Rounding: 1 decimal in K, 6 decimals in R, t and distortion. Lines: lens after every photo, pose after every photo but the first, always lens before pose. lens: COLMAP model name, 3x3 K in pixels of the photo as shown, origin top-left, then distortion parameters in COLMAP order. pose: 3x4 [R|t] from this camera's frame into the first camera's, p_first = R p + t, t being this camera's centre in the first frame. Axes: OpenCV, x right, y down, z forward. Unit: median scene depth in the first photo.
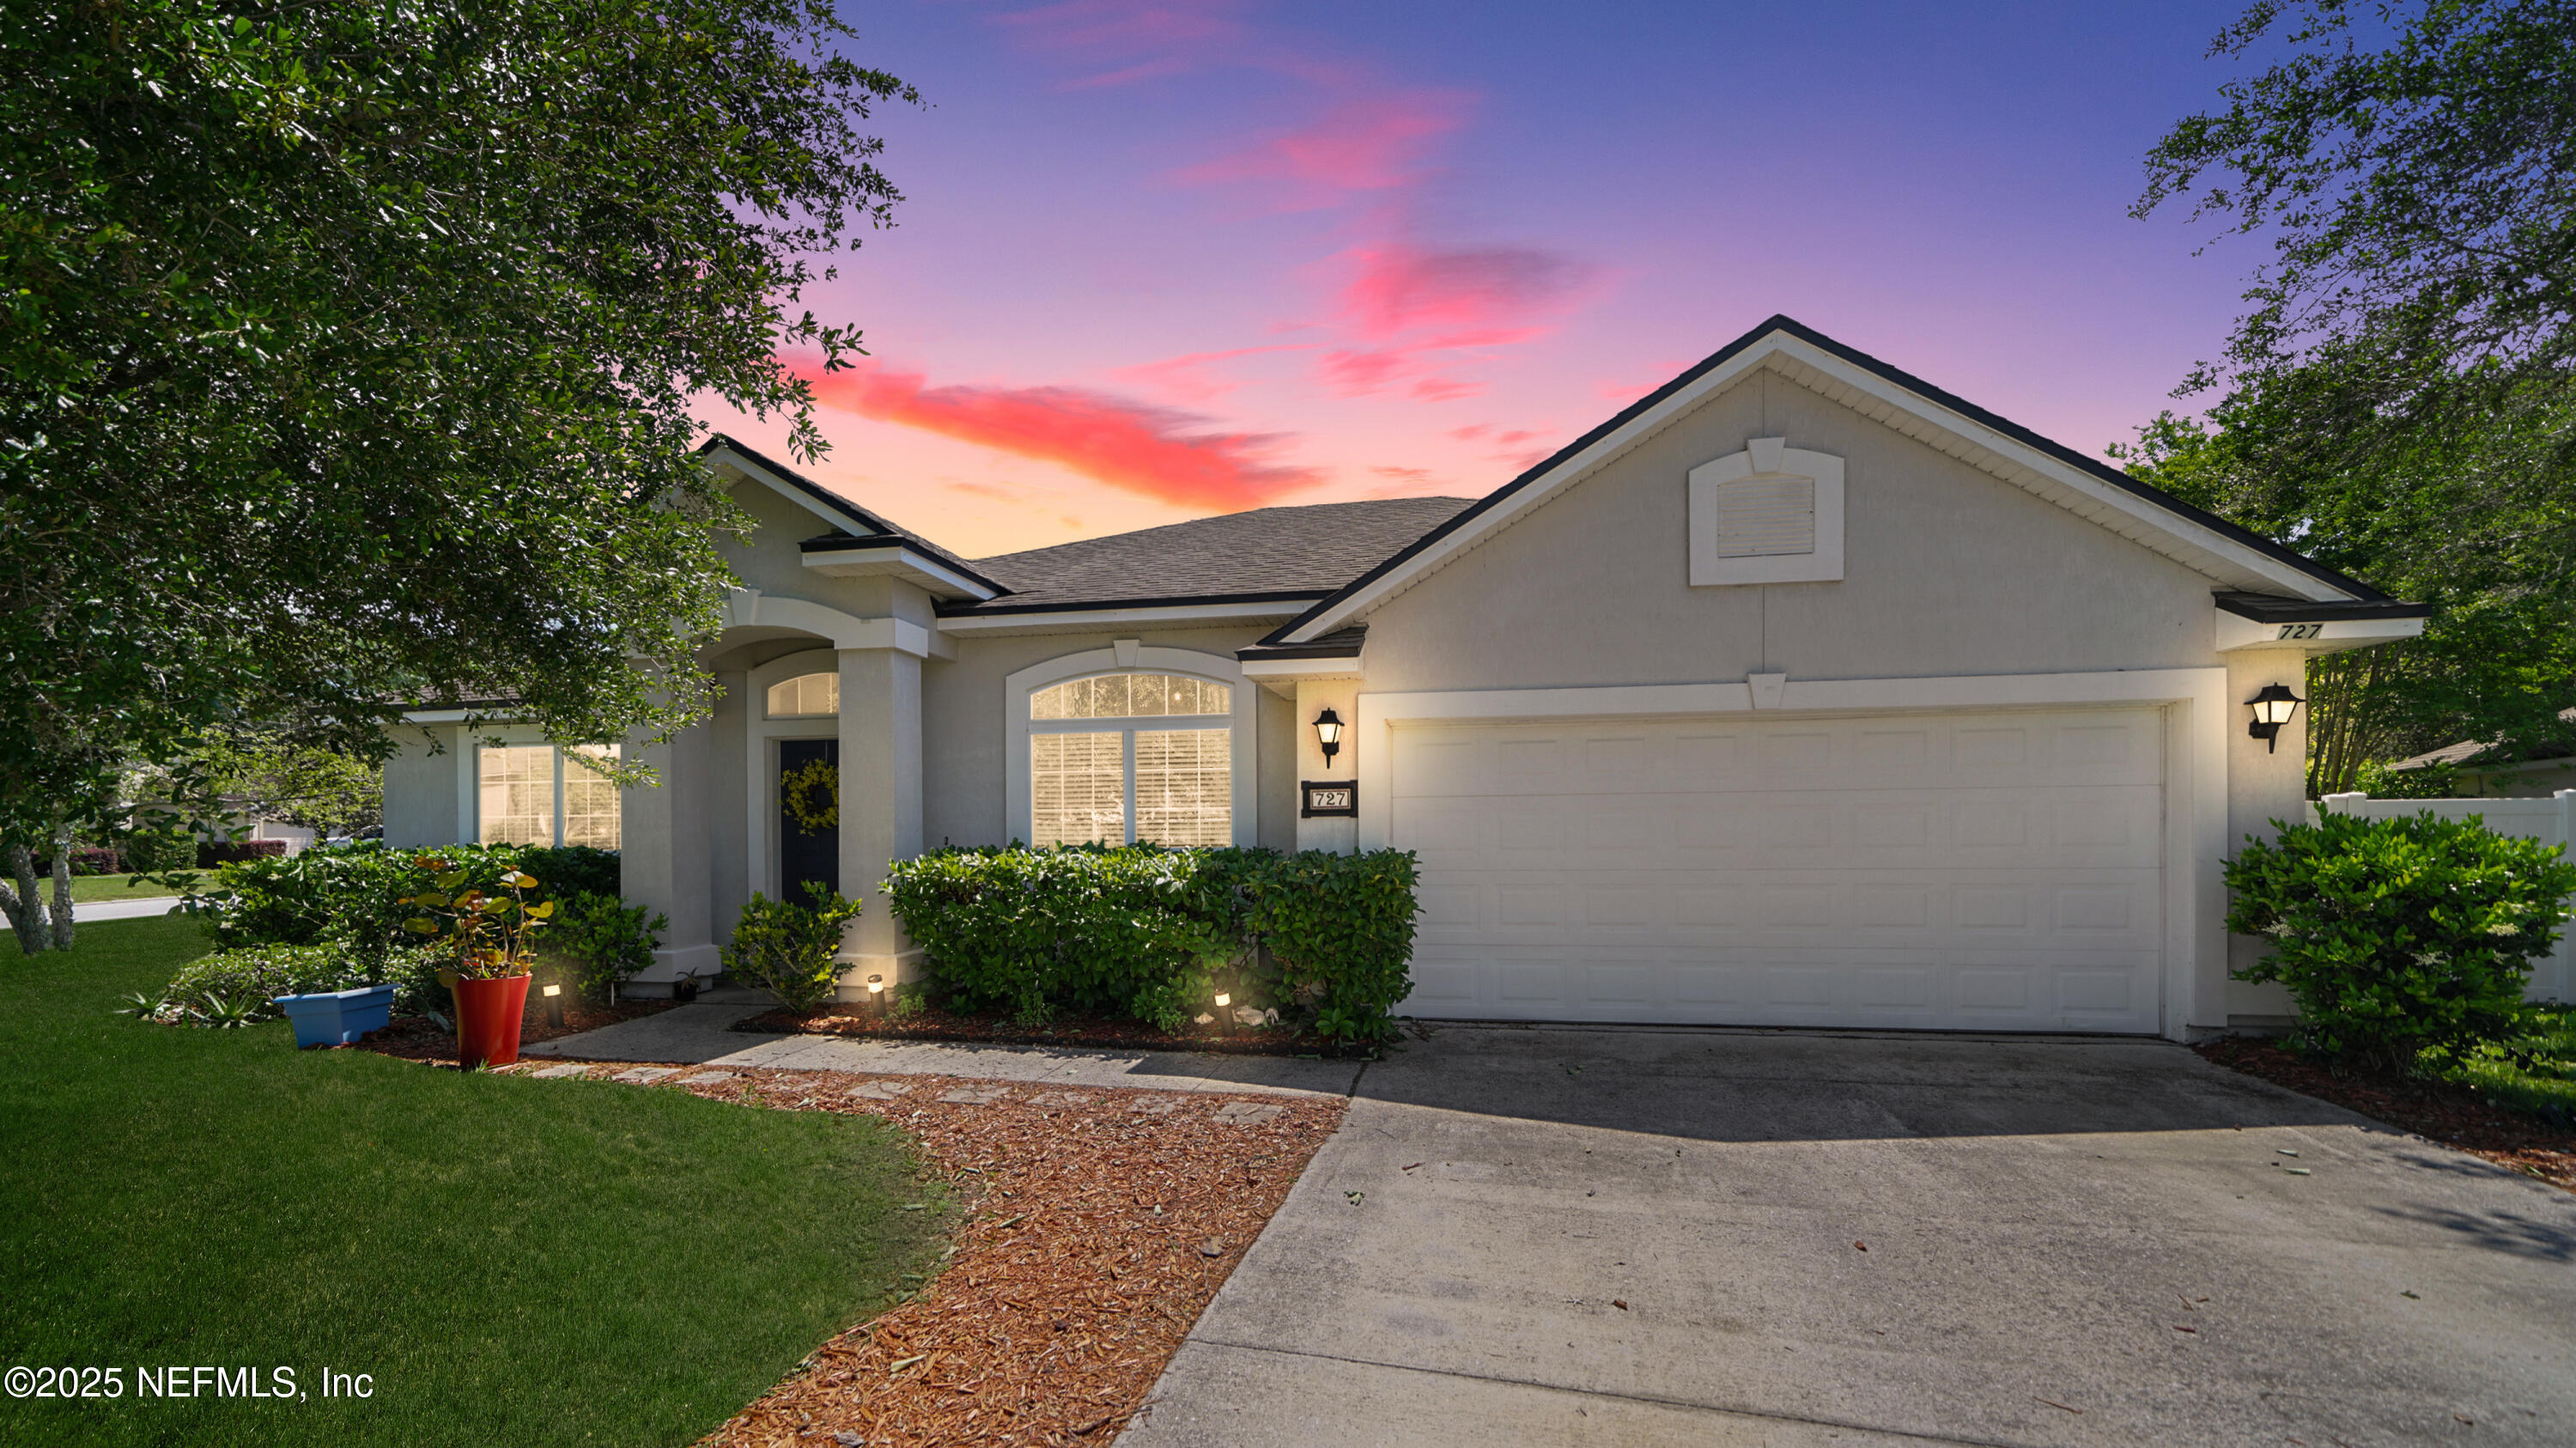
lens RADIAL K [[1192.8, 0, 1270.7], [0, 1192.8, 824.0], [0, 0, 1]] dist [-0.000913, -0.000064]
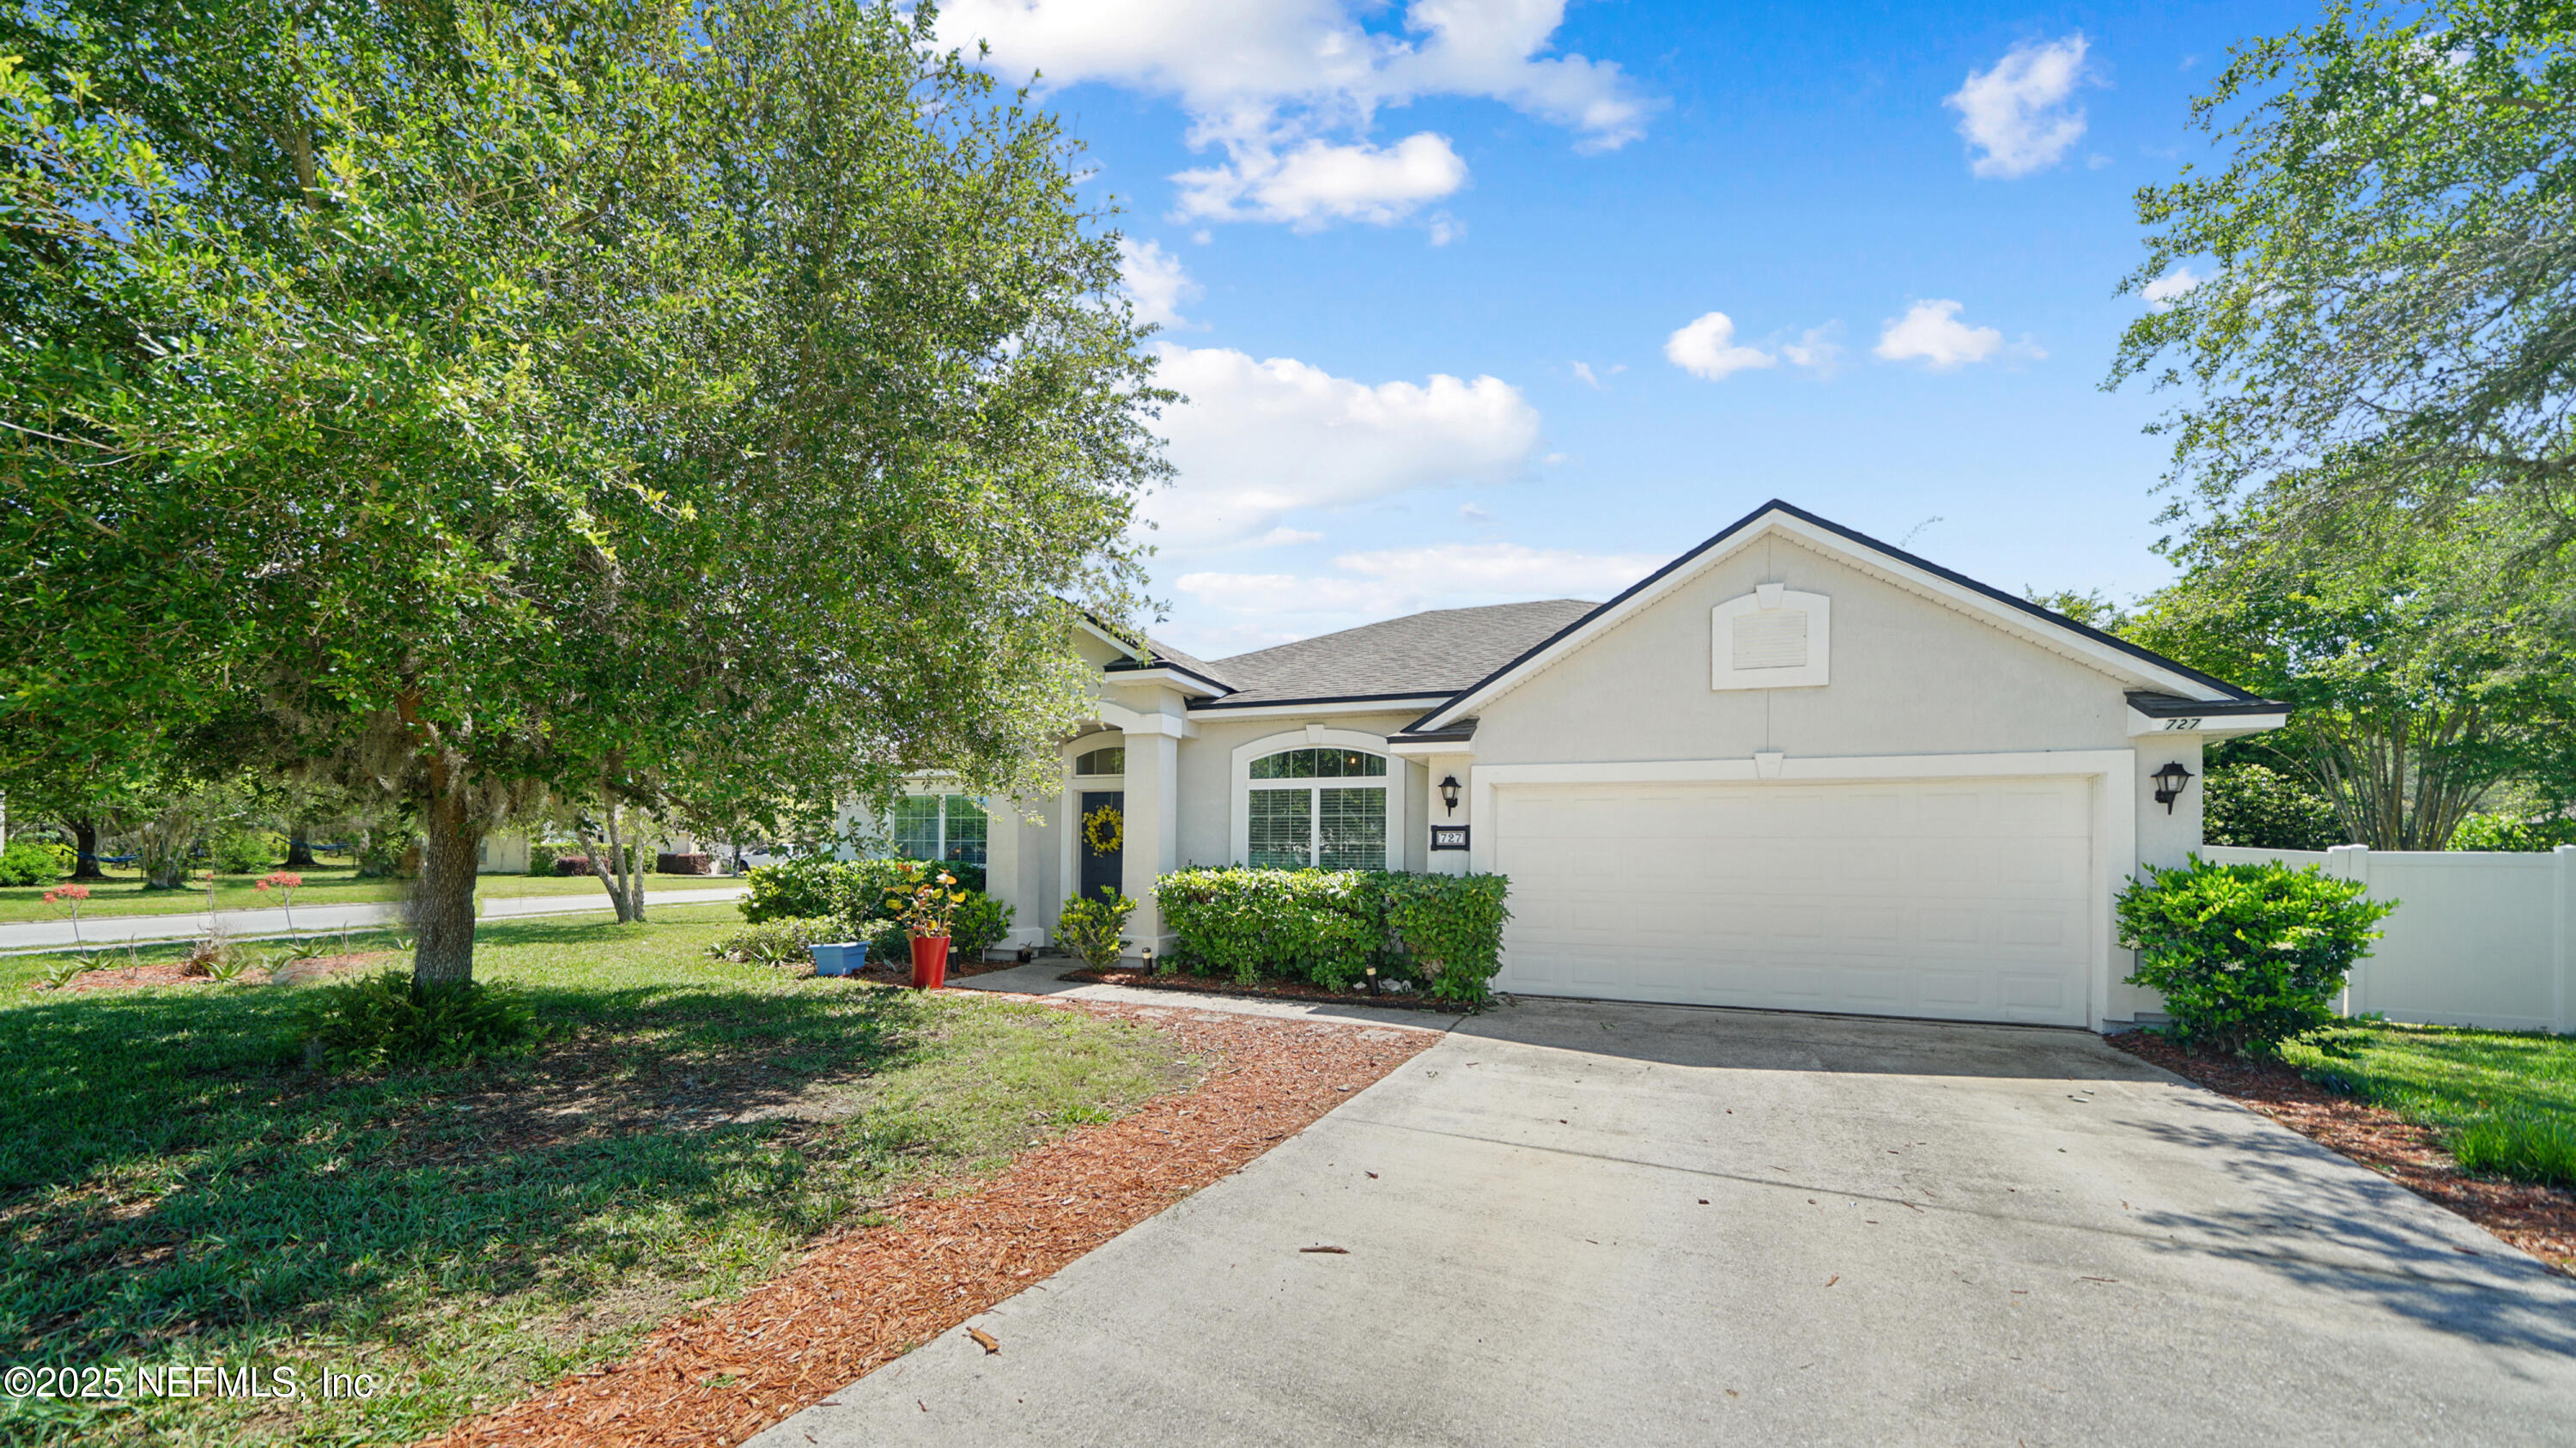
lens RADIAL K [[902.1, 0, 1278.3], [0, 902.1, 779.5], [0, 0, 1]] dist [-0.001933, 0.000030]
pose [[0.986554, 0.005130, -0.163356, 0.028396], [-0.018595, 0.996540, -0.081006, 0.001274], [0.162375, 0.082954, 0.983236, -0.152194]]
